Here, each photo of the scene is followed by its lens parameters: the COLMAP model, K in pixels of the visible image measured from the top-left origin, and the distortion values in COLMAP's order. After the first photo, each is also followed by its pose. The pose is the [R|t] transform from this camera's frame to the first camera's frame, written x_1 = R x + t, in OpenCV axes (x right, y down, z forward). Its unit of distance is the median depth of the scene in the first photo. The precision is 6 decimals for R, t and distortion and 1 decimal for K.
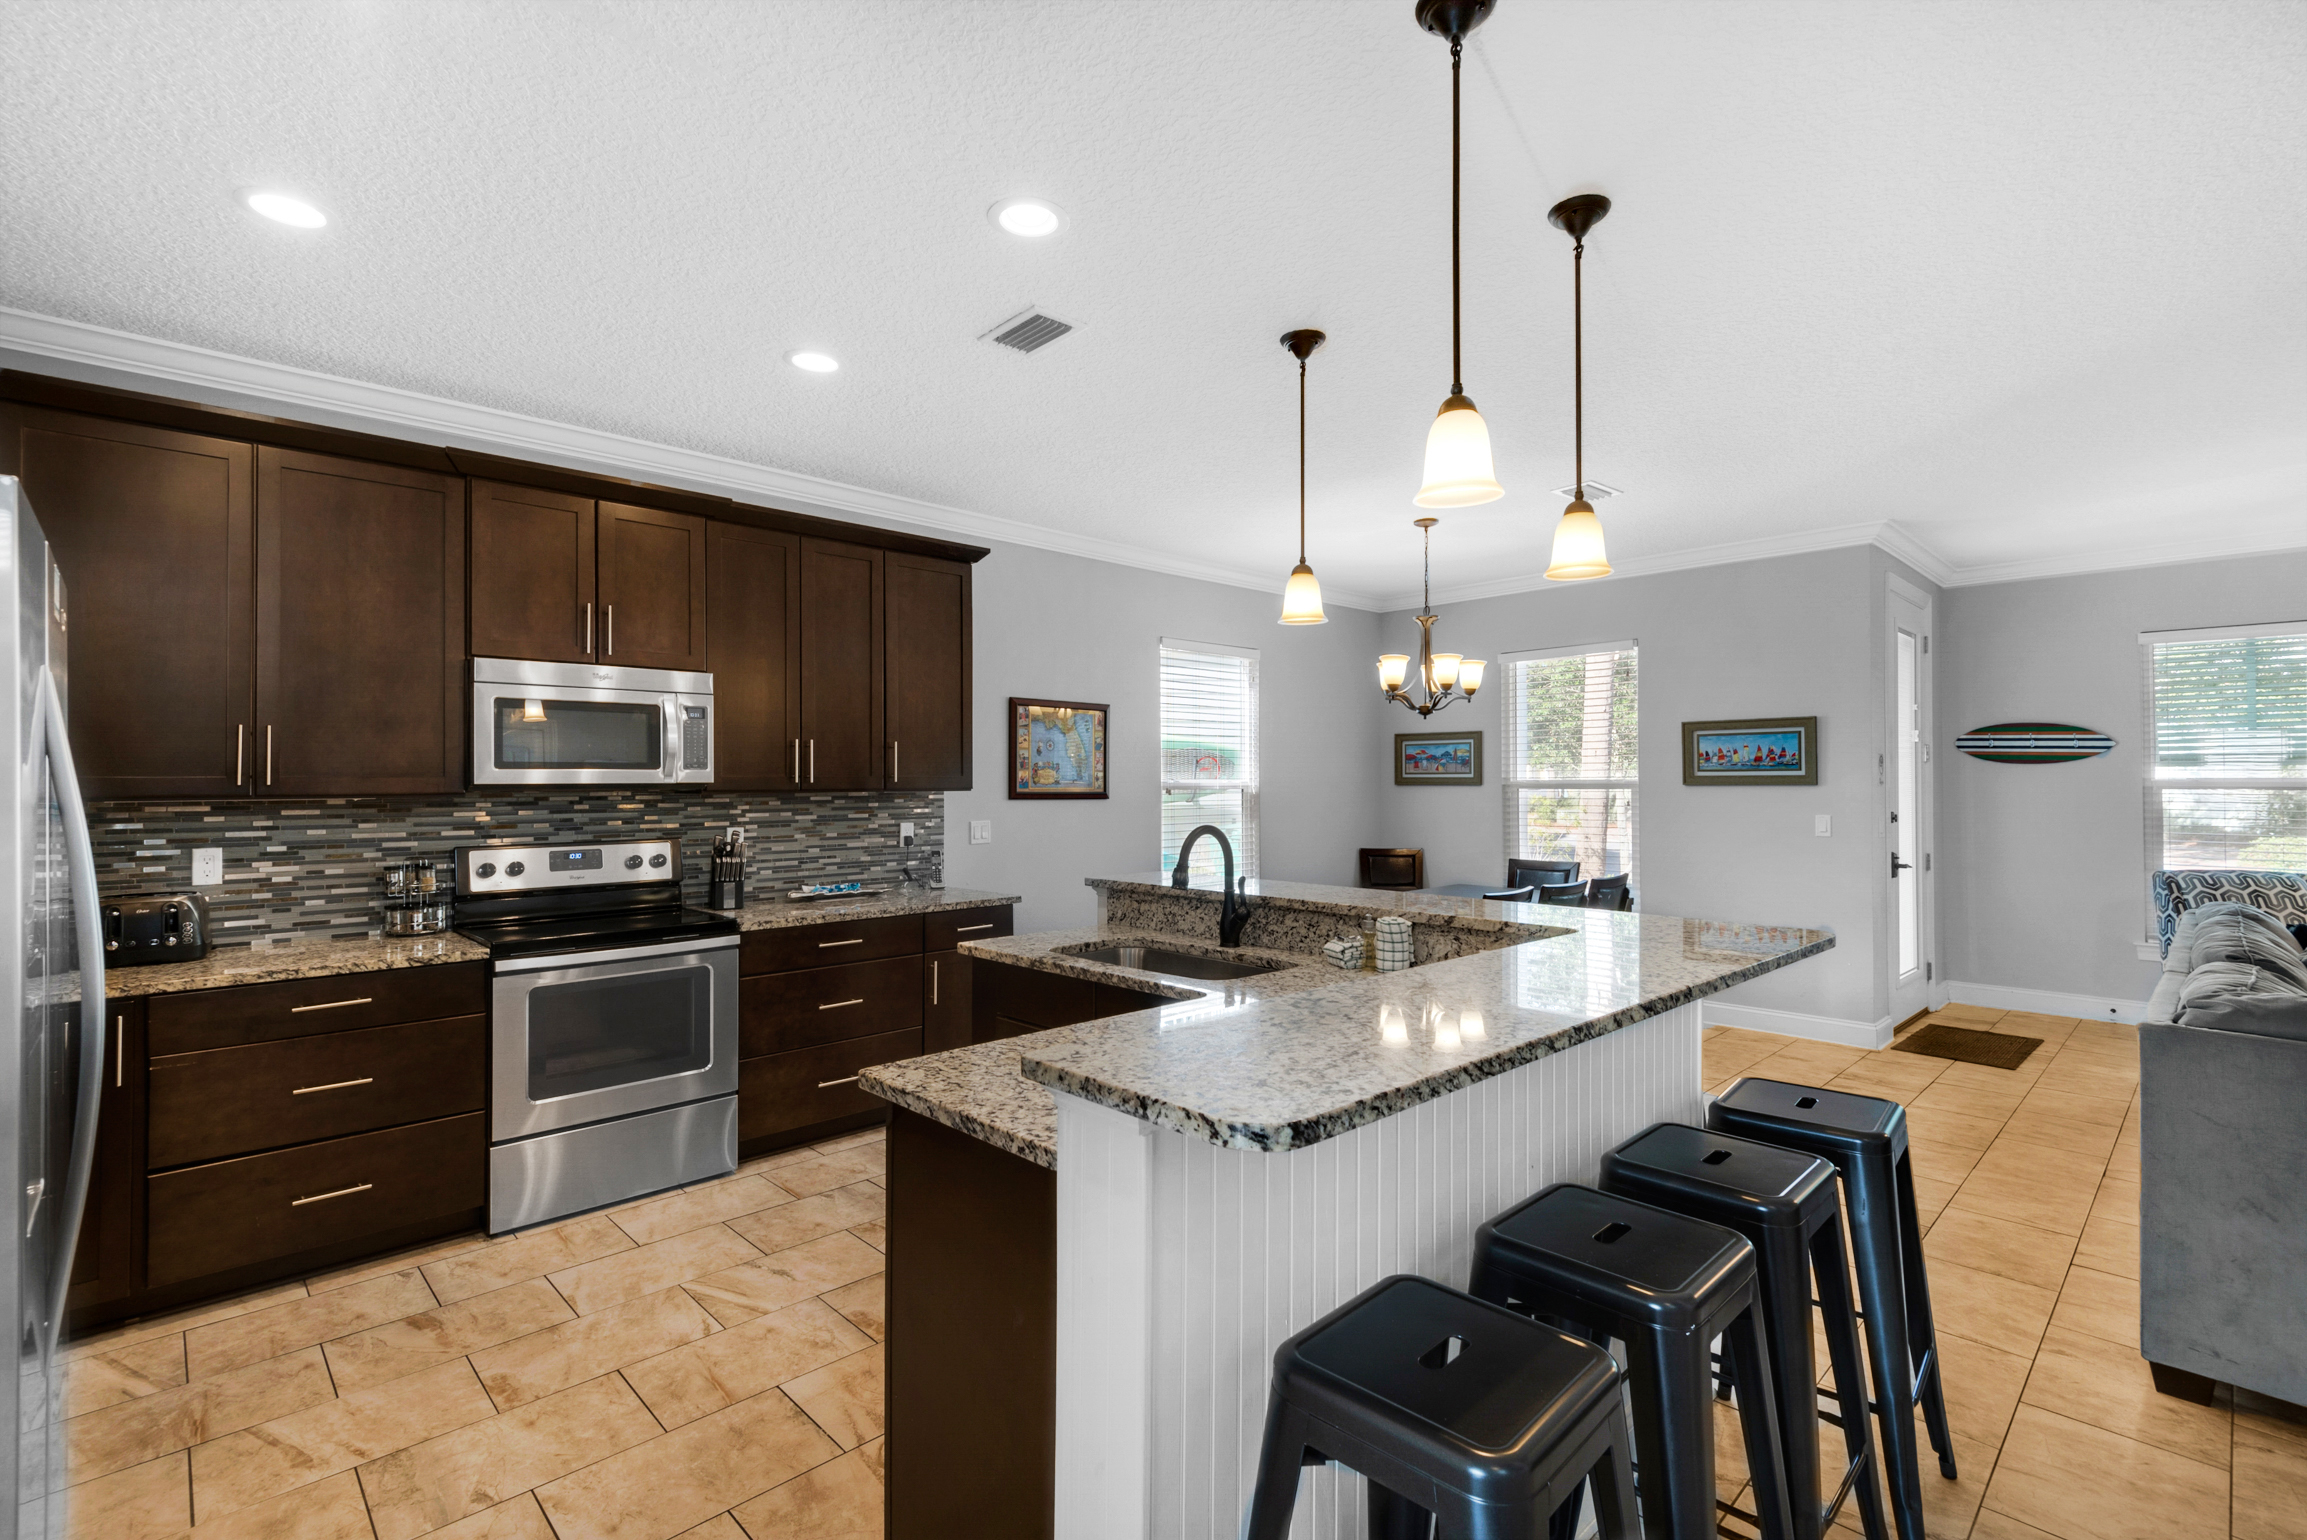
lens RADIAL K [[1047.8, 0, 1153.5], [0, 1047.8, 770.0], [0, 0, 1]] dist [0.035032, -0.015927]
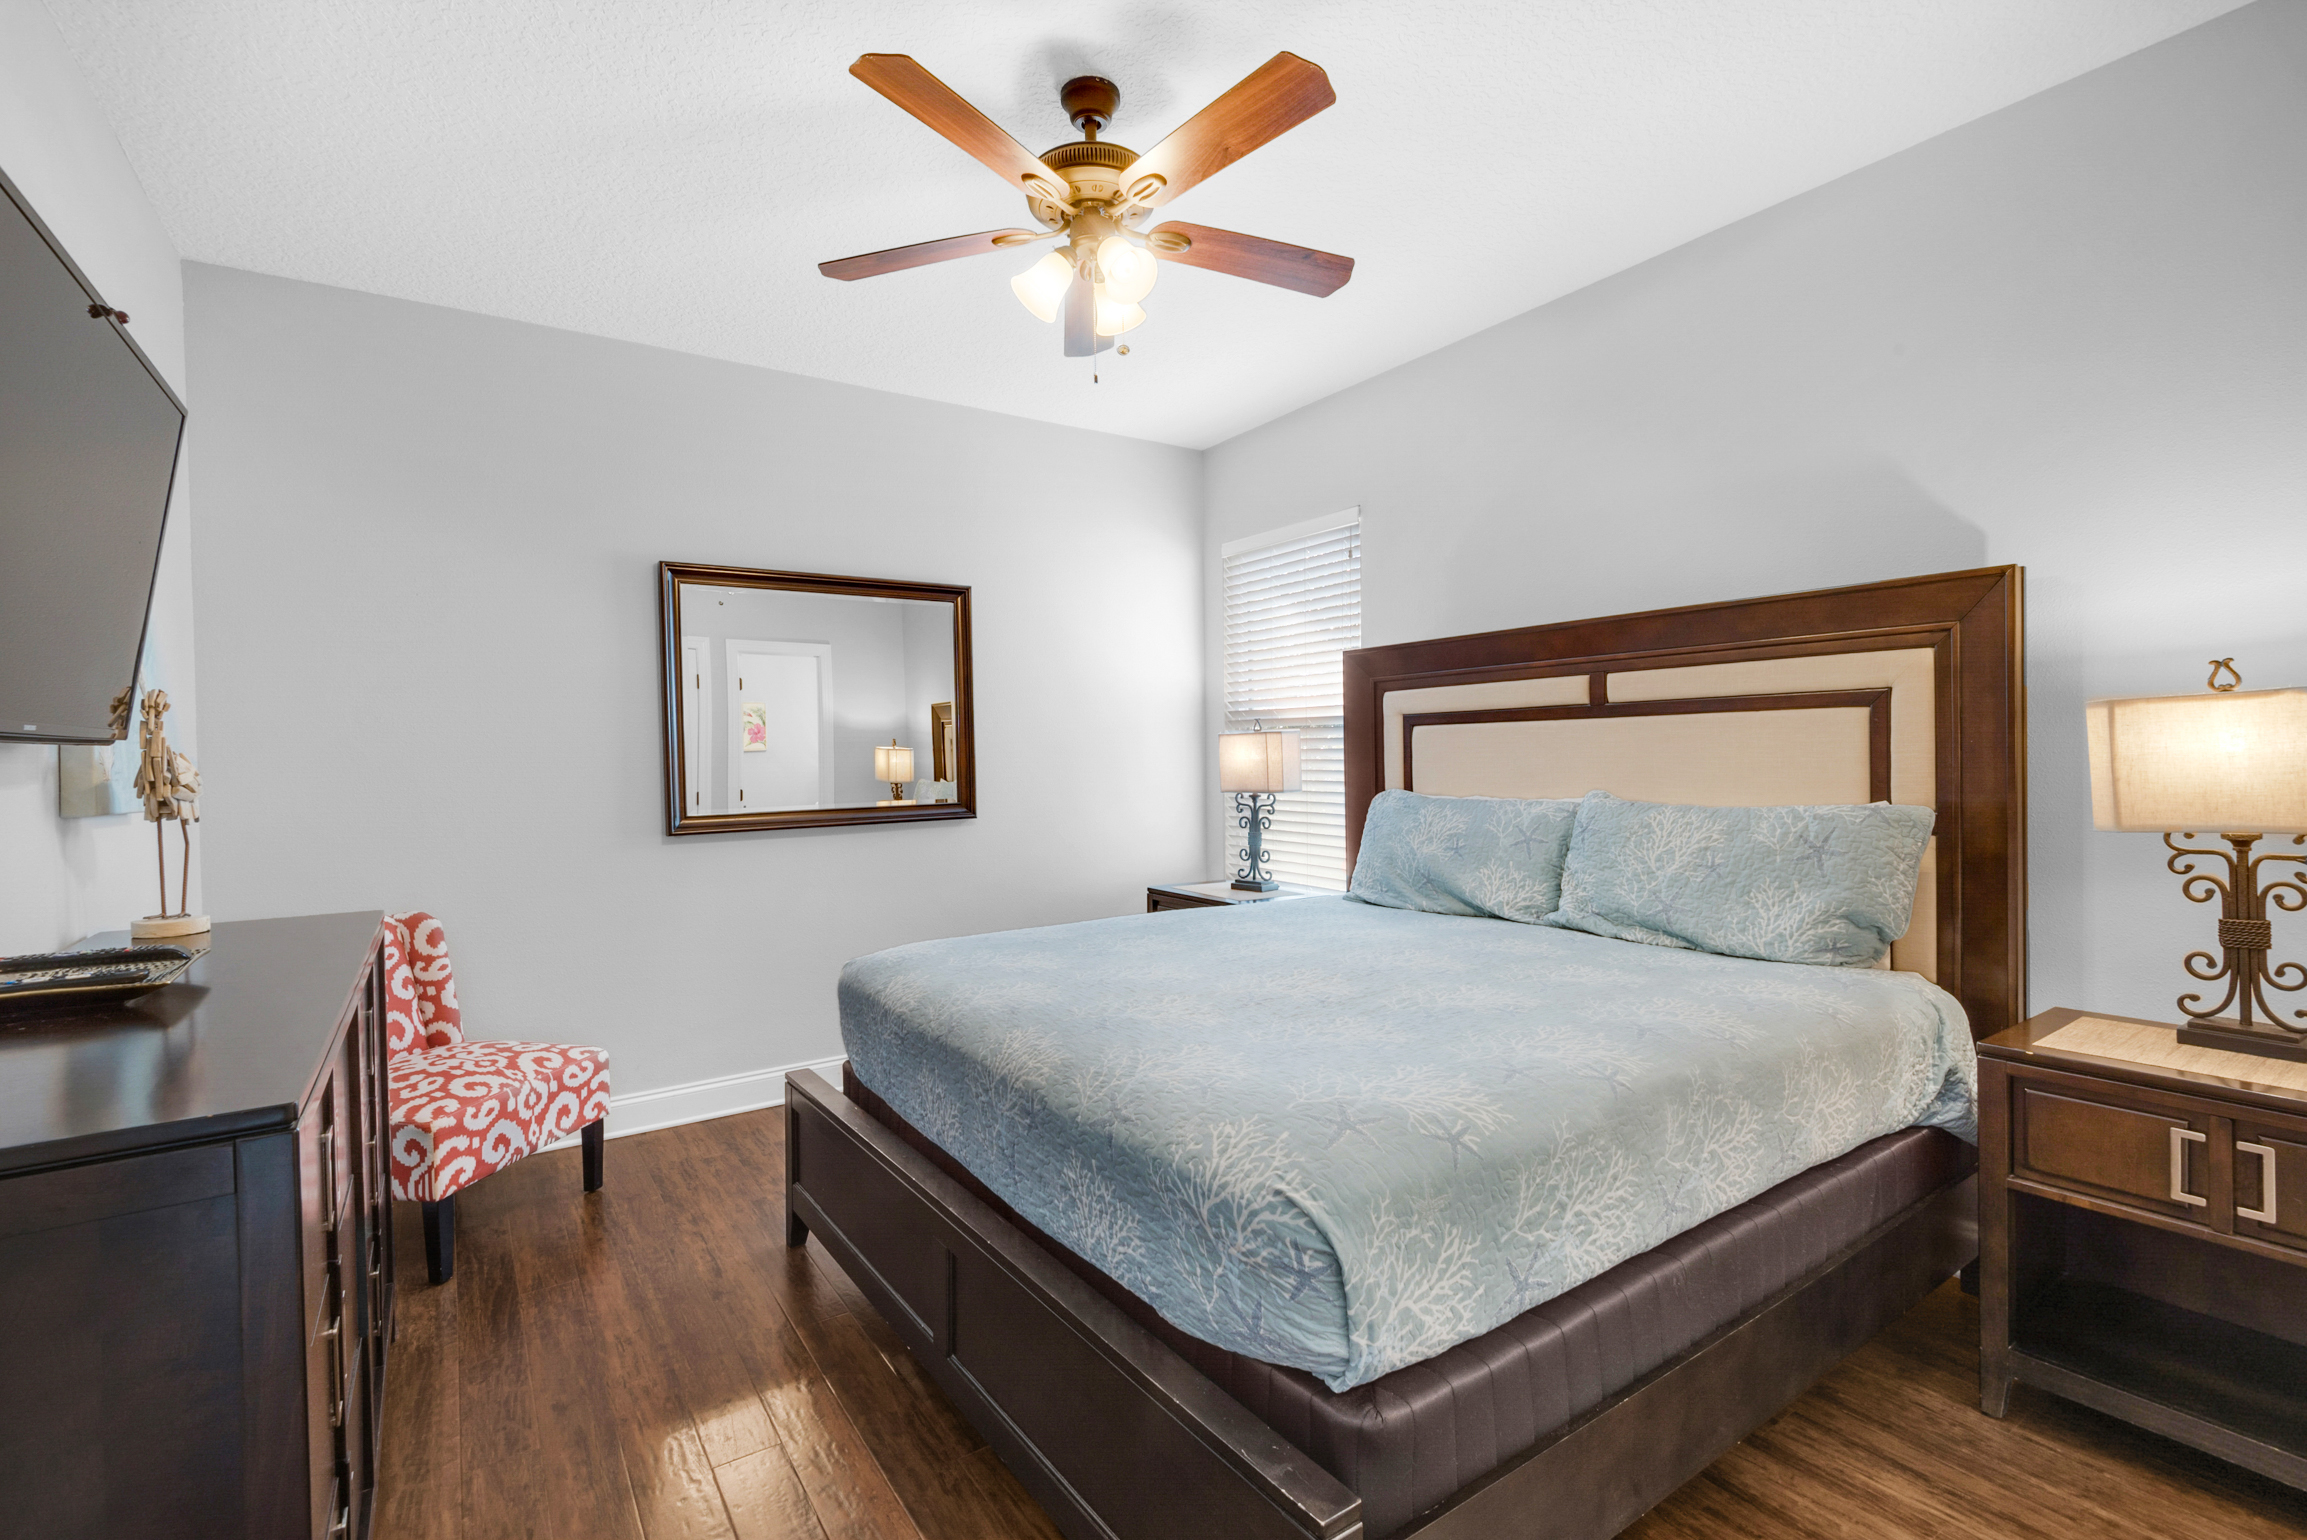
lens RADIAL K [[1047.8, 0, 1153.5], [0, 1047.8, 770.0], [0, 0, 1]] dist [0.035032, -0.015927]
pose [[0.985376, -0.014260, -0.169794, 0.096167], [0.019898, 0.999304, 0.031547, -0.002727], [0.169226, -0.034464, 0.984975, 0.608930]]
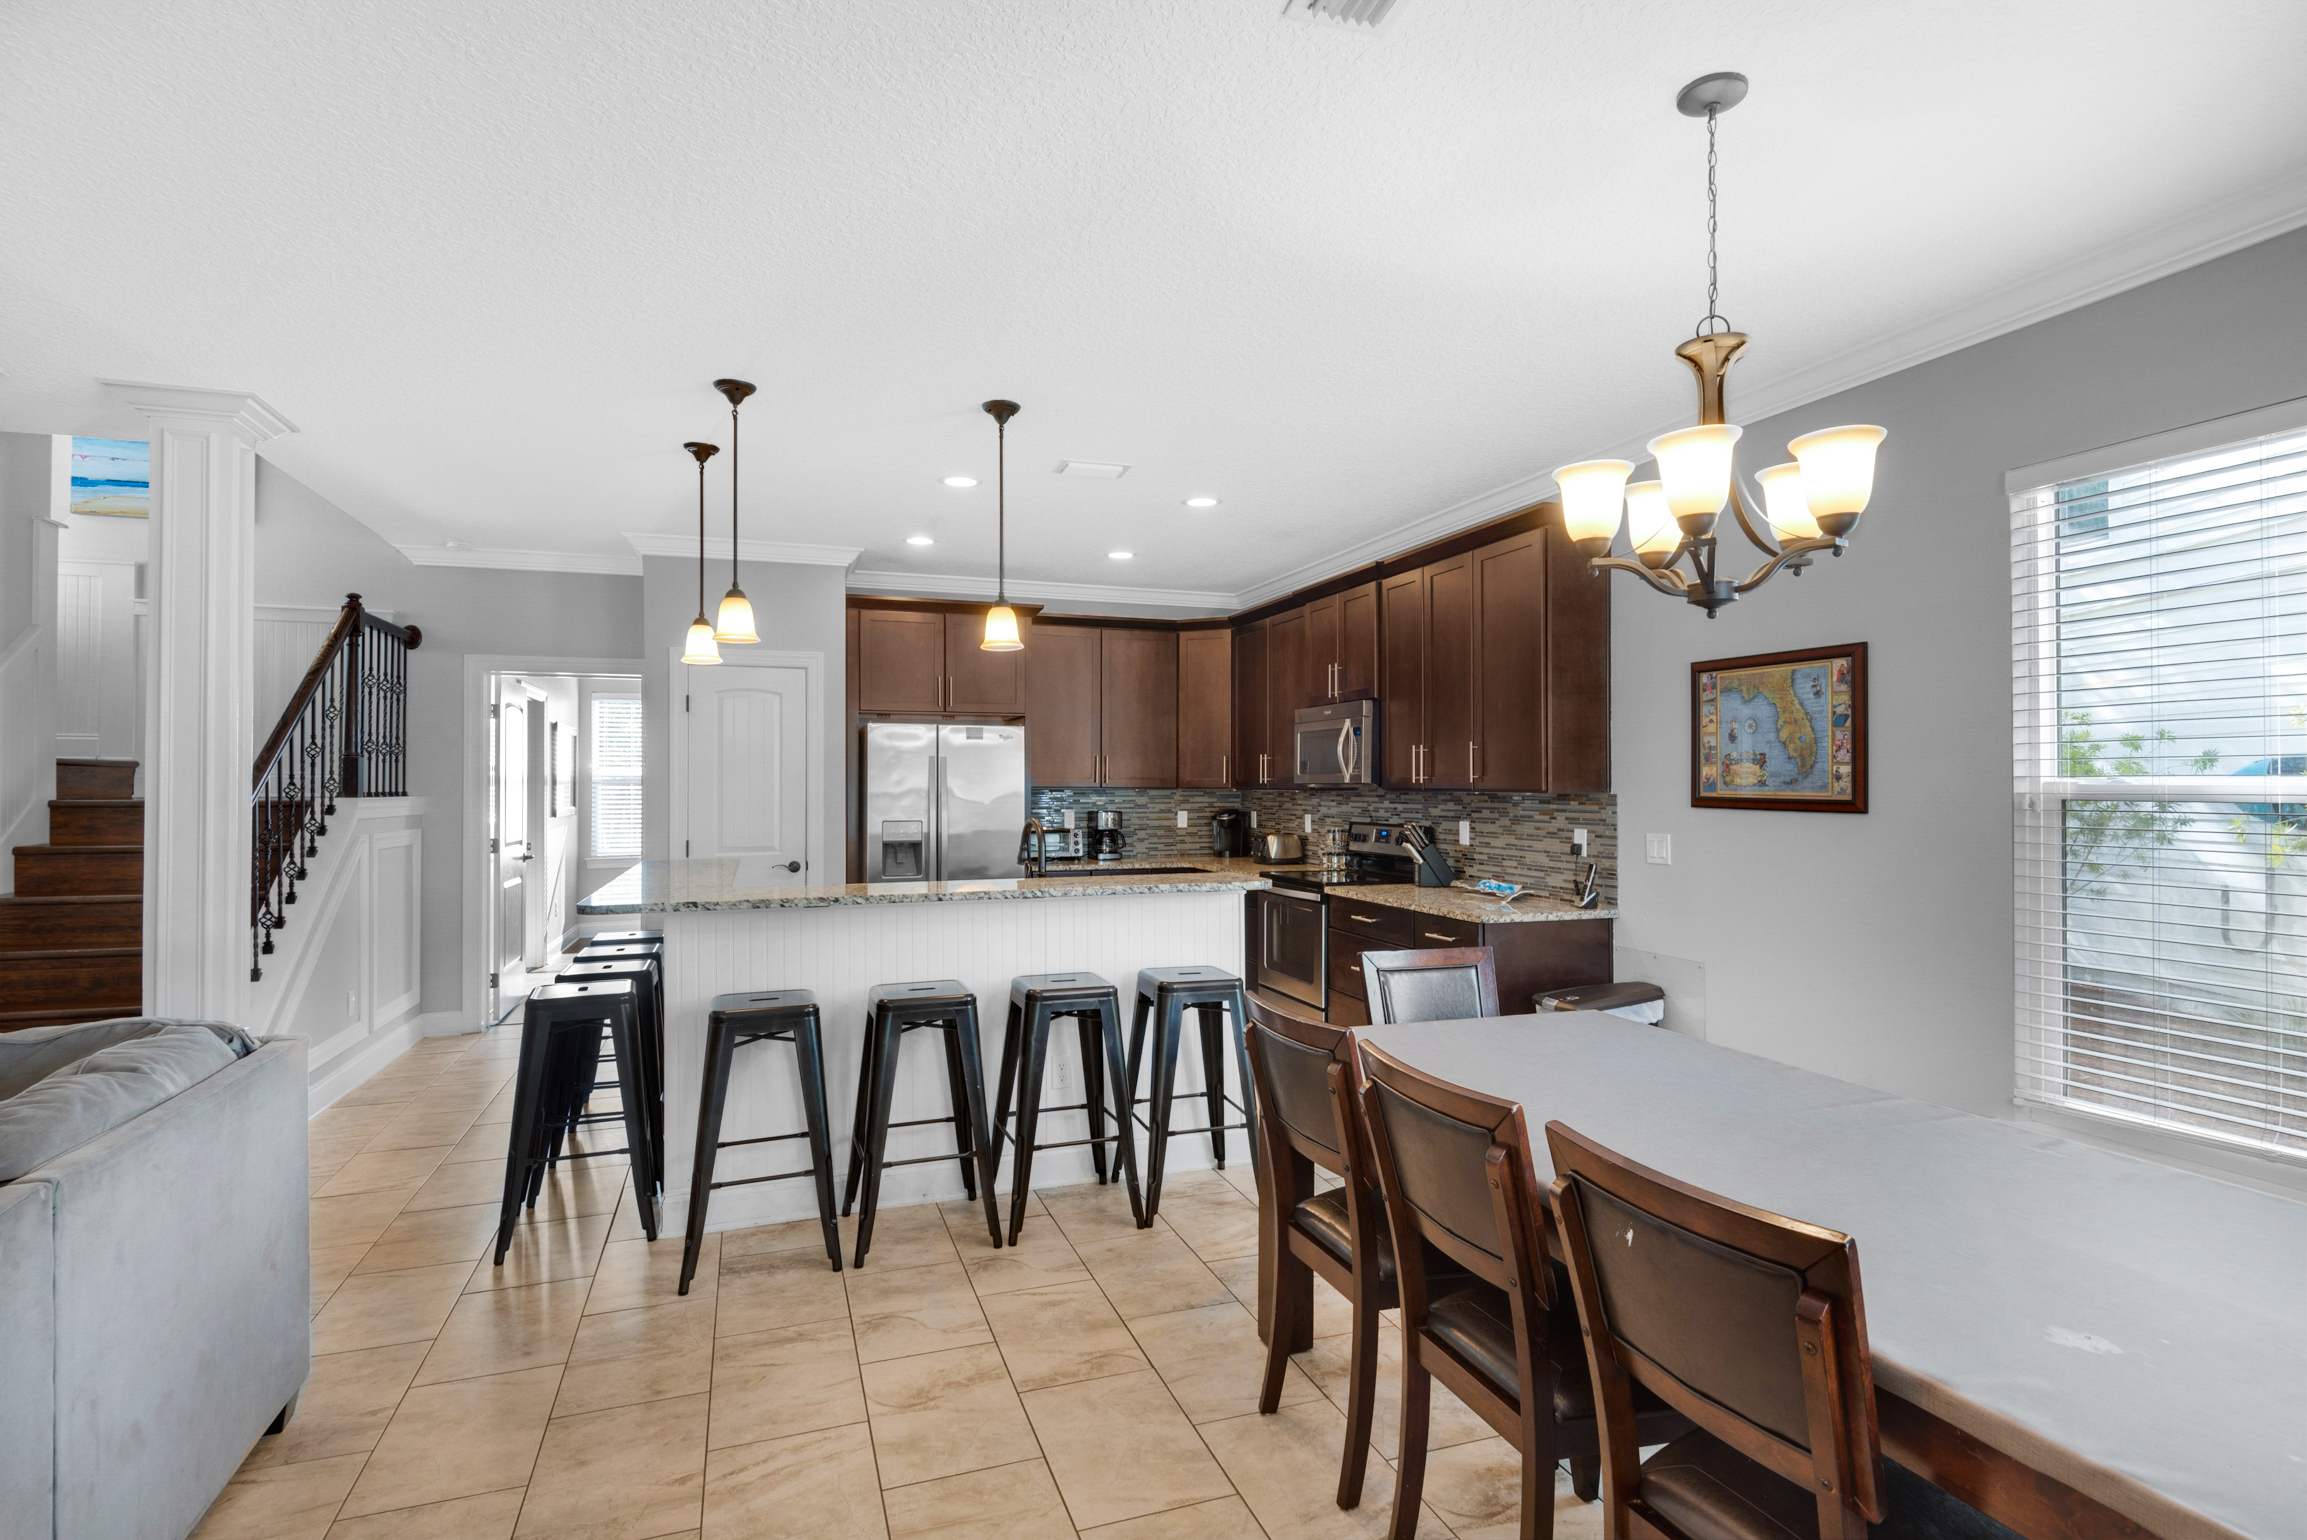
lens RADIAL K [[1114.7, 0, 1153.5], [0, 1114.7, 770.0], [0, 0, 1]] dist [-0.001687, -0.000156]
pose [[-0.411303, -0.006165, -0.911478, 0.642068], [0.011773, 0.999858, -0.012076, 0.007282], [0.911423, -0.015697, -0.411172, 0.898785]]
